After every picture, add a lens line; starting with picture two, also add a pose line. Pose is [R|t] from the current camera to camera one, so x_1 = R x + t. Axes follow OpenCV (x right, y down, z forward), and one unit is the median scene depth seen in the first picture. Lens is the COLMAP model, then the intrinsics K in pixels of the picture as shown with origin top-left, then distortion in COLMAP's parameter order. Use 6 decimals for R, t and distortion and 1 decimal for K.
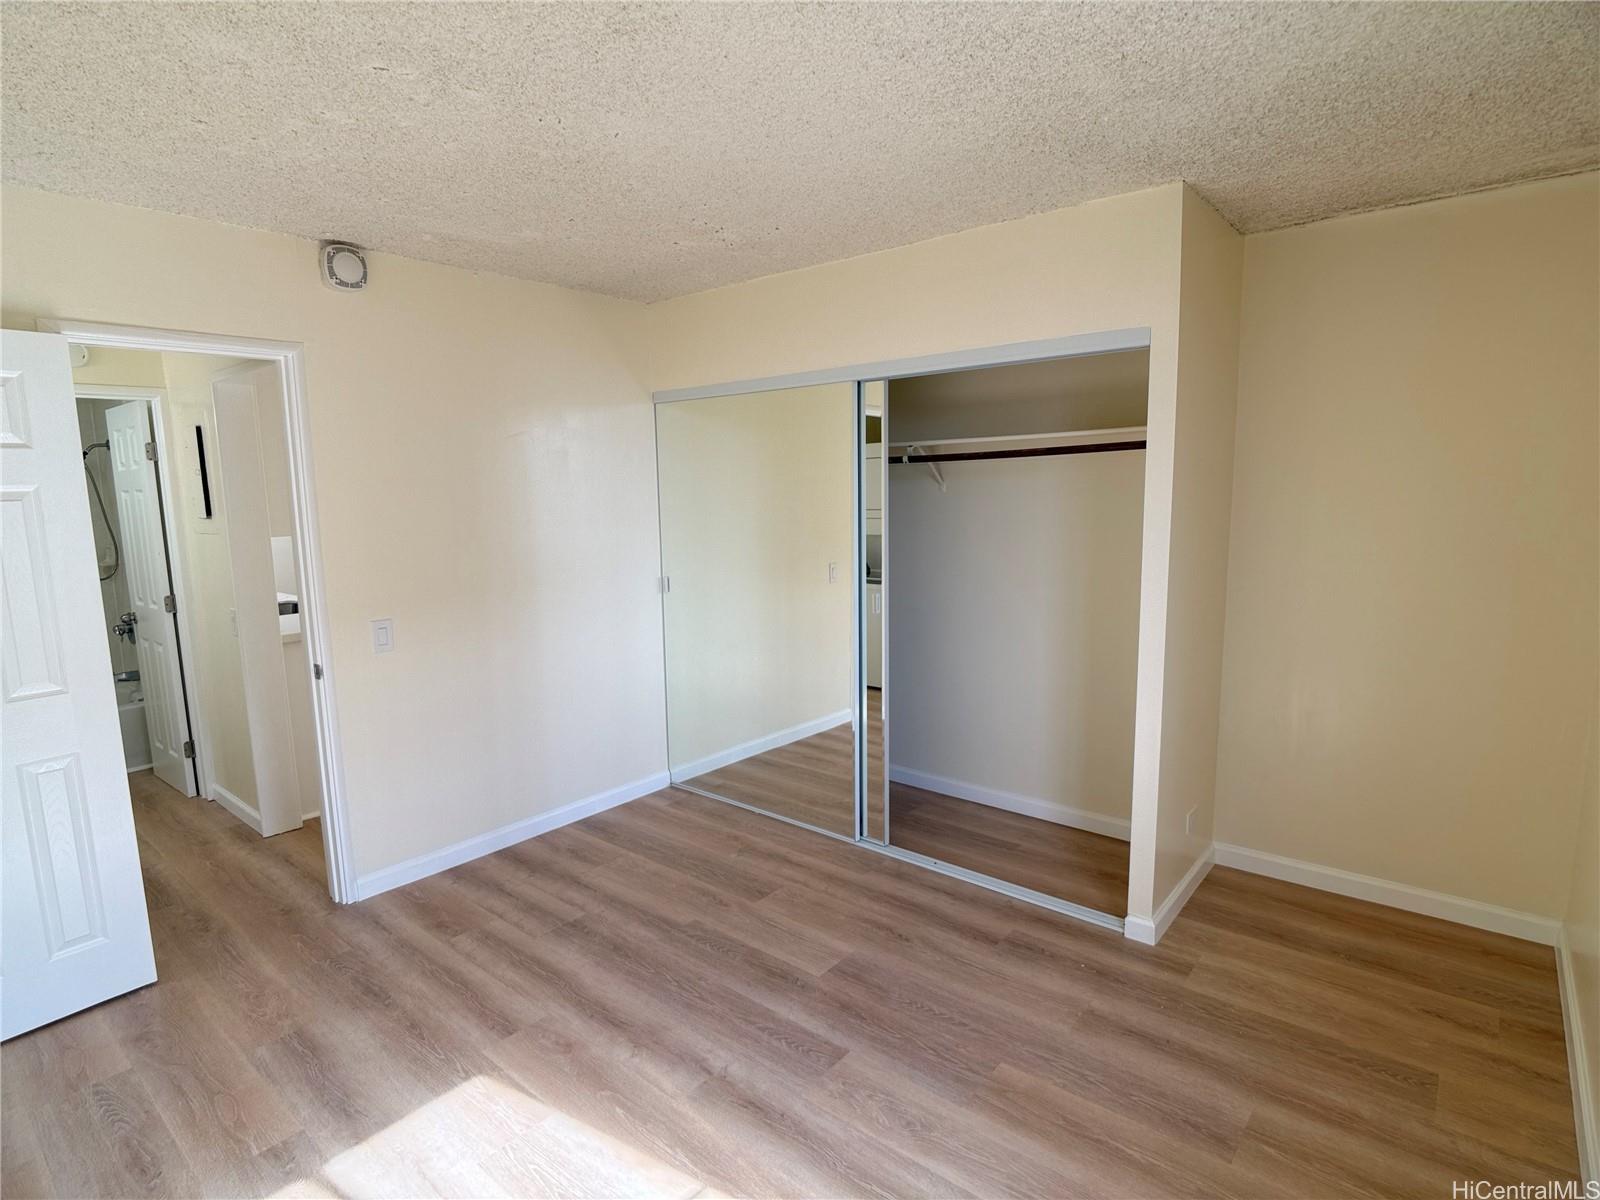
lens RADIAL K [[841.1, 0, 792.2], [0, 841.1, 606.9], [0, 0, 1]] dist [-0.038827, 0.002661]
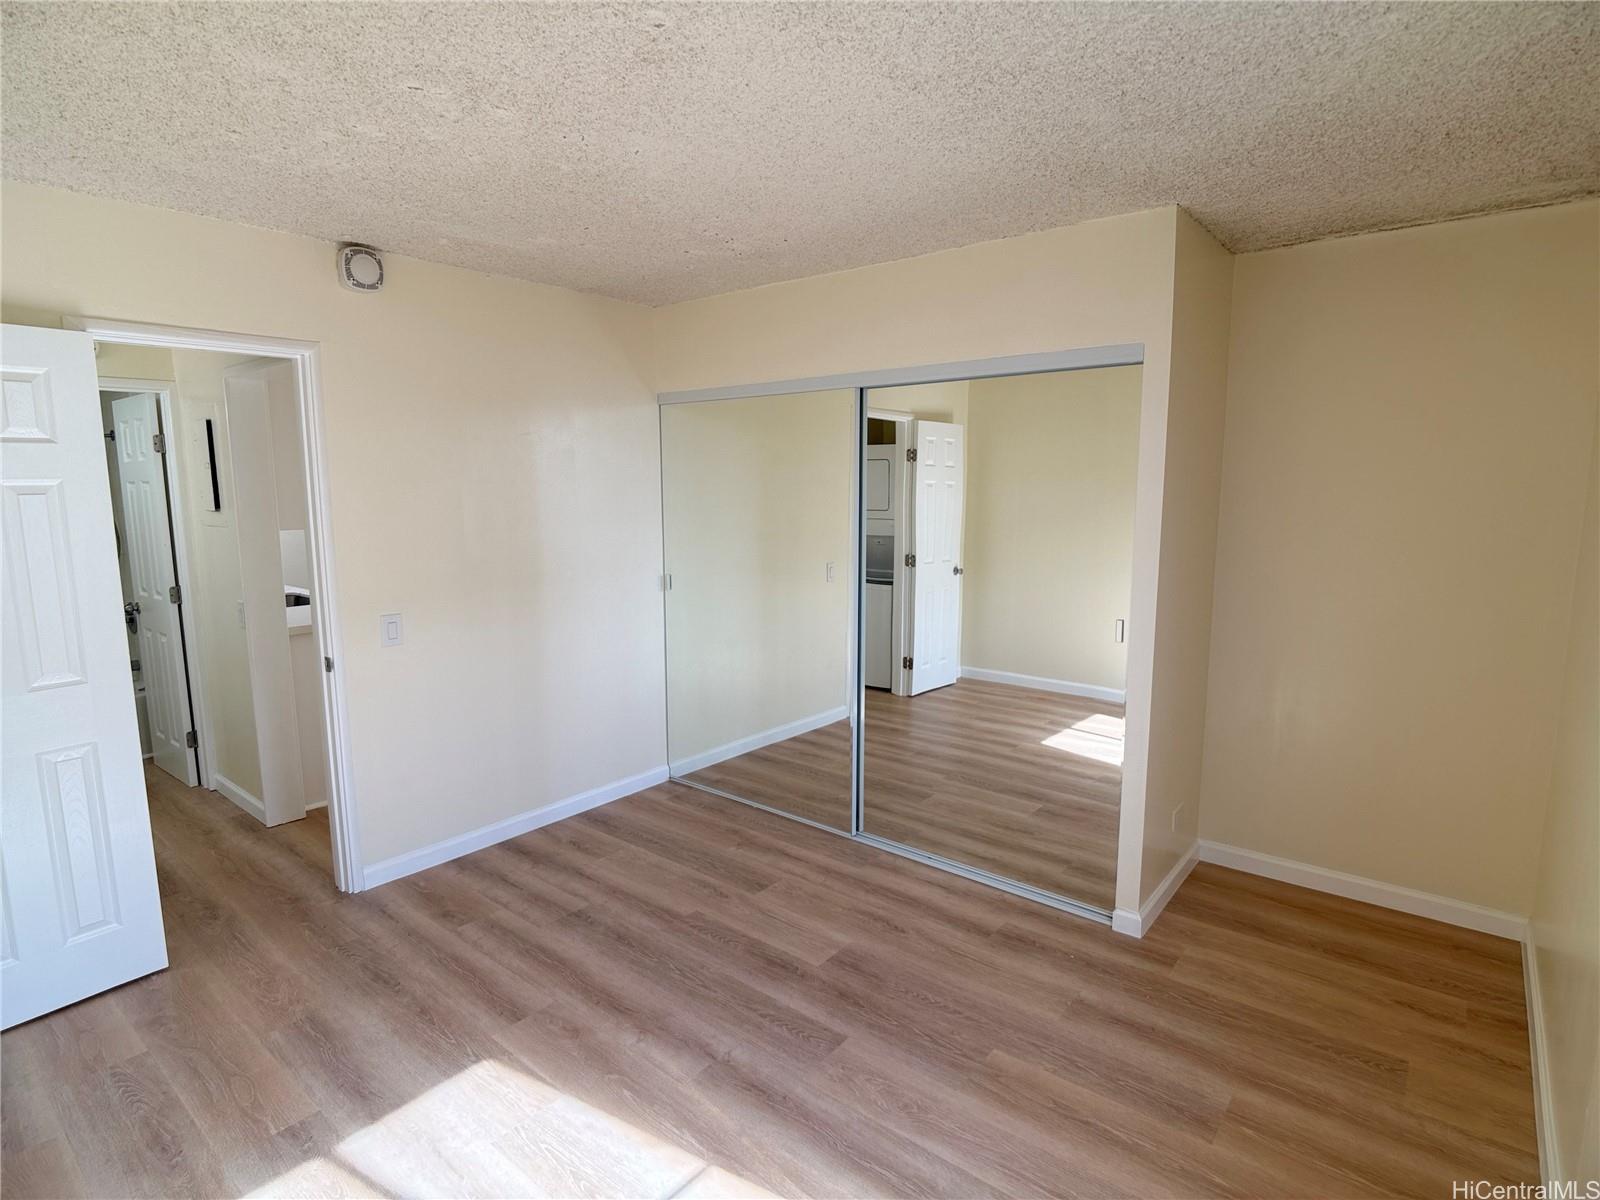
lens RADIAL K [[836.9, 0, 800.0], [0, 836.9, 600.0], [0, 0, 1]] dist [-0.037048, -0.000048]
pose [[0.999743, 0.013104, 0.018486, -0.016514], [-0.013027, 0.999906, -0.004298, -0.005526], [-0.018540, 0.004056, 0.999820, -0.031322]]
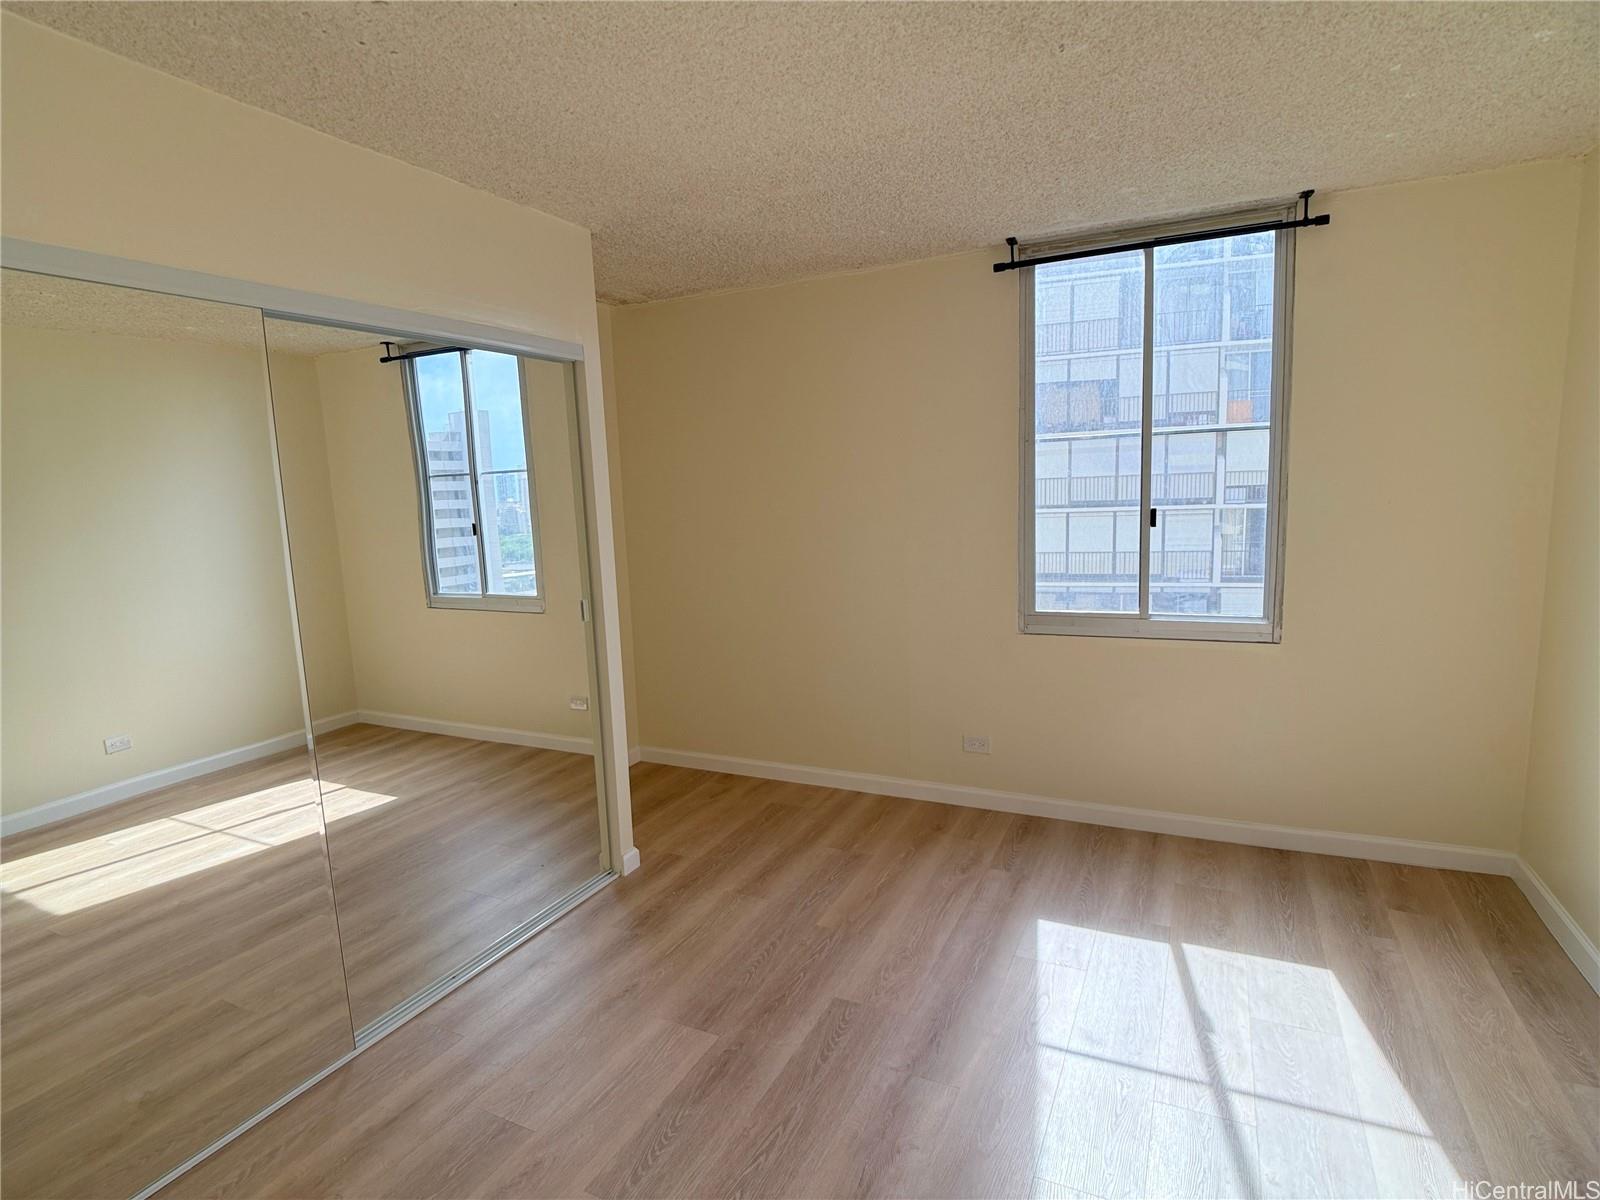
lens RADIAL K [[854.9, 0, 800.0], [0, 854.9, 600.0], [0, 0, 1]] dist [0.166645, 0.000447]
pose [[-0.235659, -0.120226, 0.964371, -0.907993], [0.185935, 0.968410, 0.166165, -0.149808], [-0.953883, 0.218468, -0.205860, 1.105011]]
